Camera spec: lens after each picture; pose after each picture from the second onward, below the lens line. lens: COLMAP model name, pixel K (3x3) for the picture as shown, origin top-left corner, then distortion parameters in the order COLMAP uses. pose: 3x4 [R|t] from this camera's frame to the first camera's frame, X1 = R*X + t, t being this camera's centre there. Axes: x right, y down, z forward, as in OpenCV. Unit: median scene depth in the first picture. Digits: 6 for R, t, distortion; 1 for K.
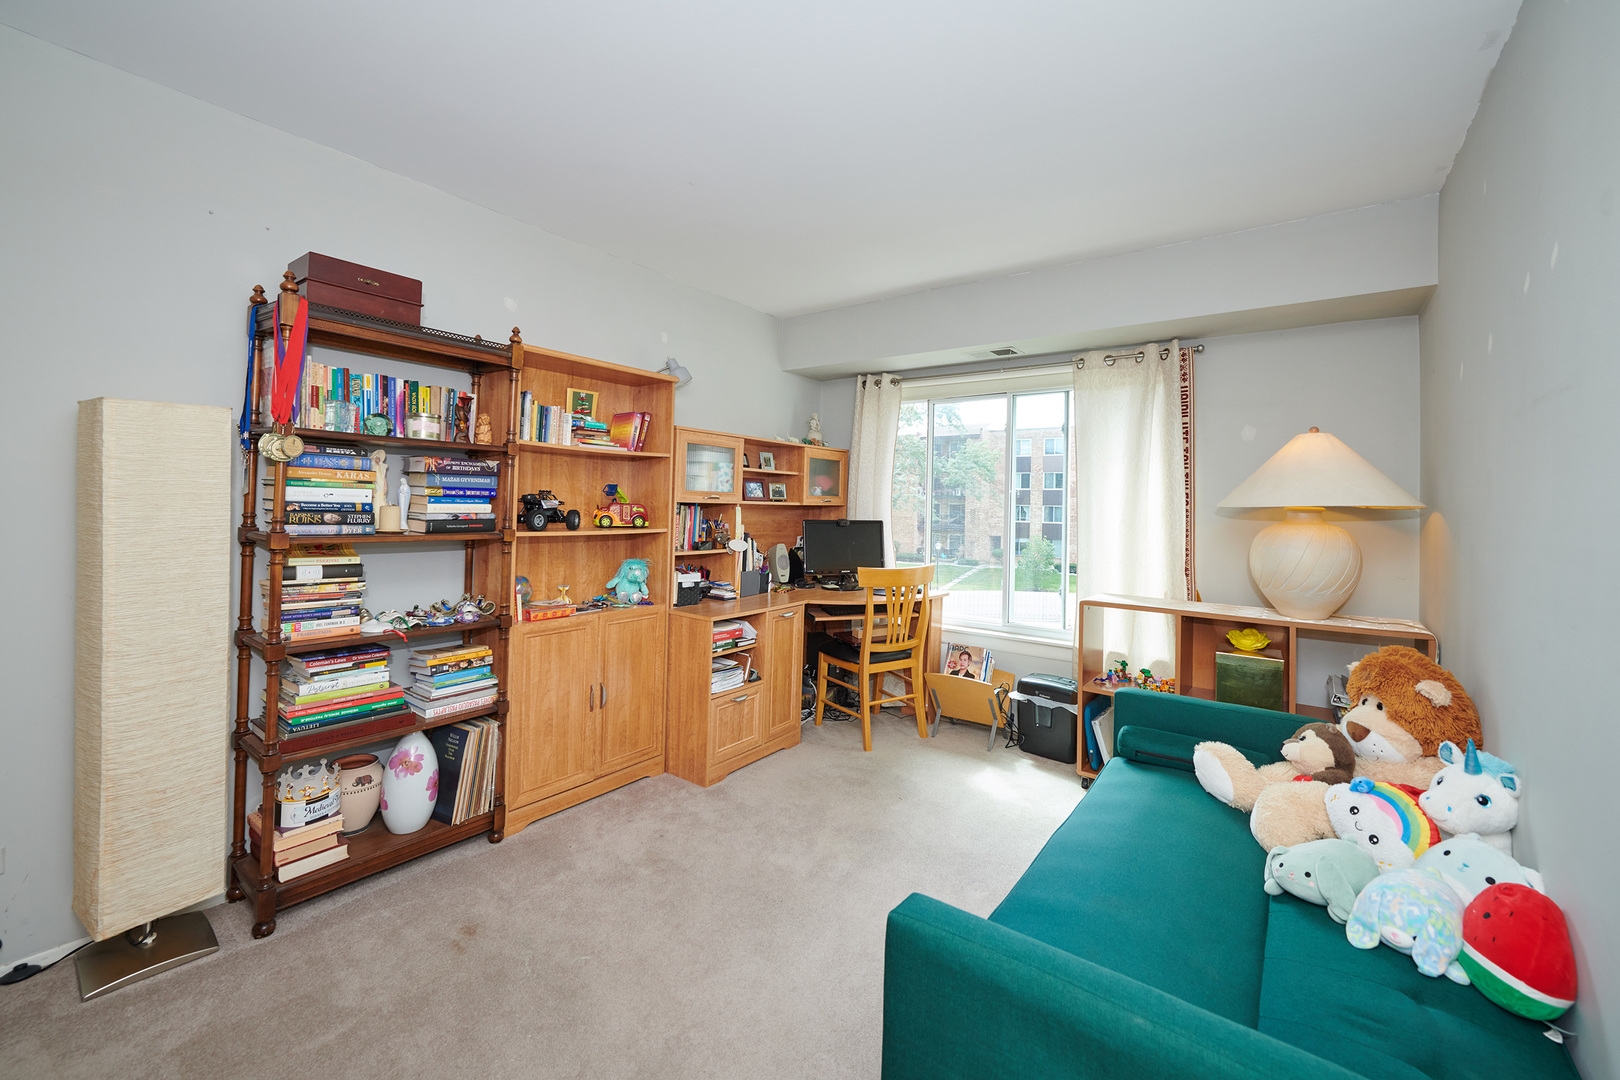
lens RADIAL K [[669.0, 0, 824.4], [0, 669.0, 495.0], [0, 0, 1]] dist [0.001183, 0.000088]
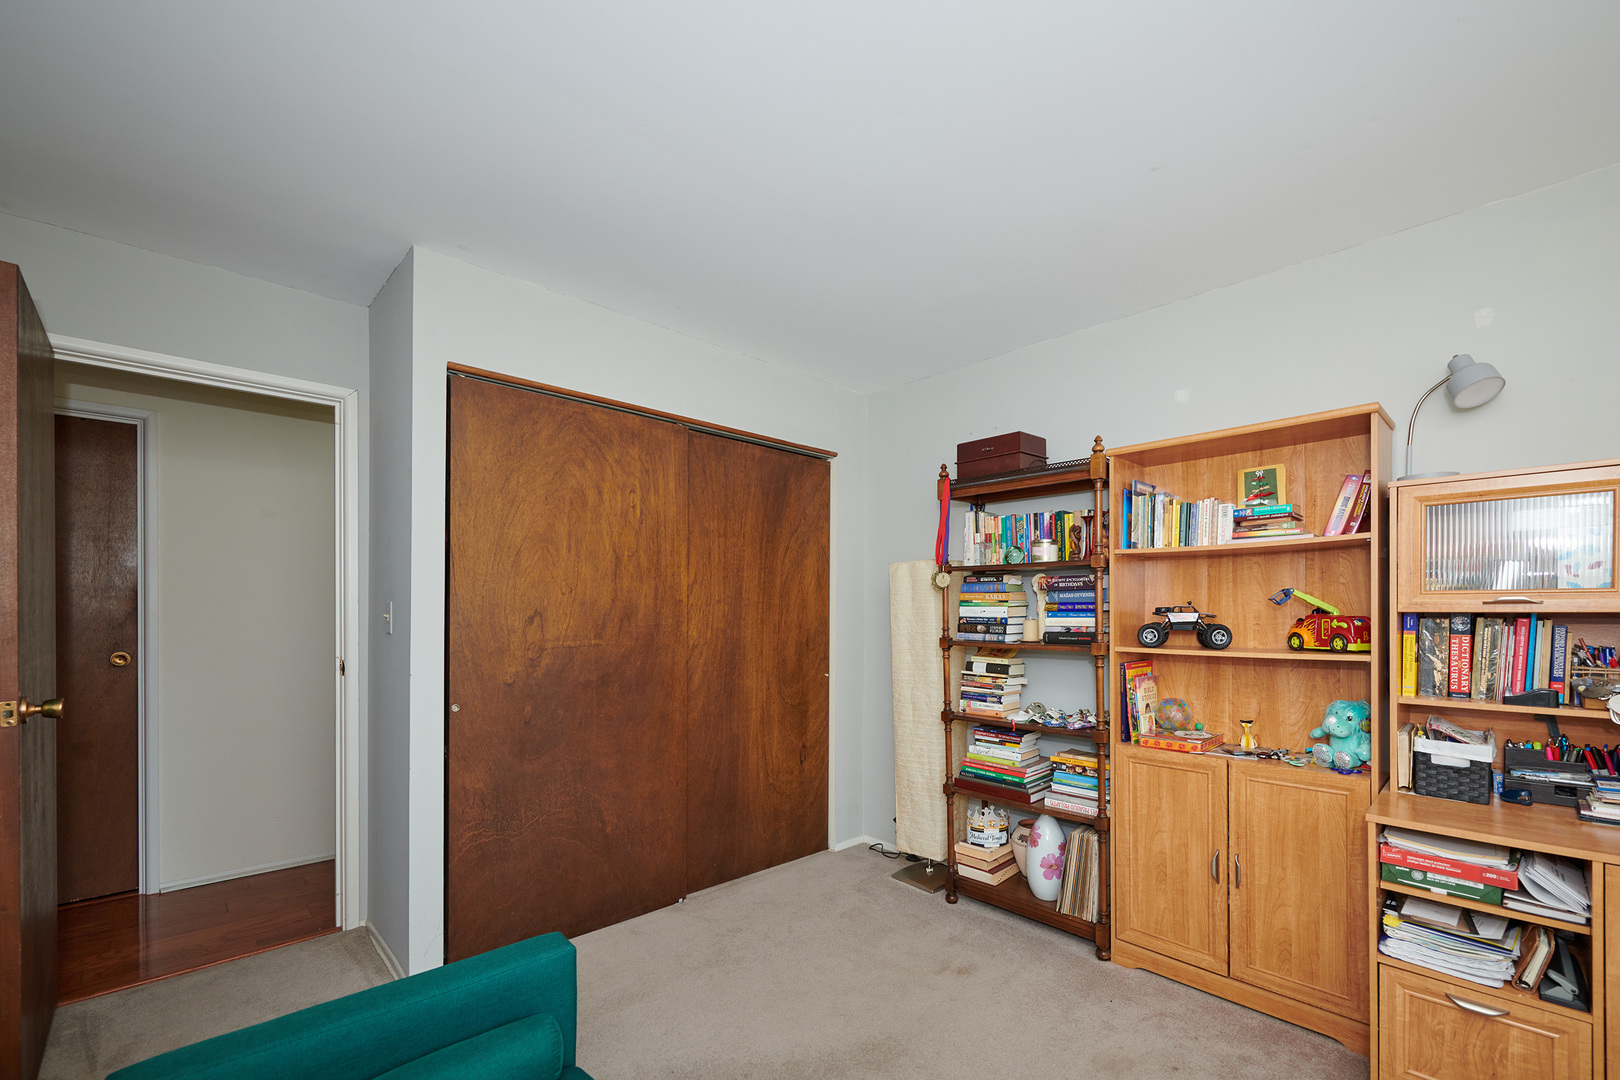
lens RADIAL K [[669.0, 0, 831.6], [0, 669.0, 616.3], [0, 0, 1]] dist [0.001183, 0.000088]
pose [[-0.167069, -0.017361, -0.985792, 0.572547], [0.007733, 0.999791, -0.018918, 0.028351], [0.985915, -0.010784, -0.166900, 0.794542]]
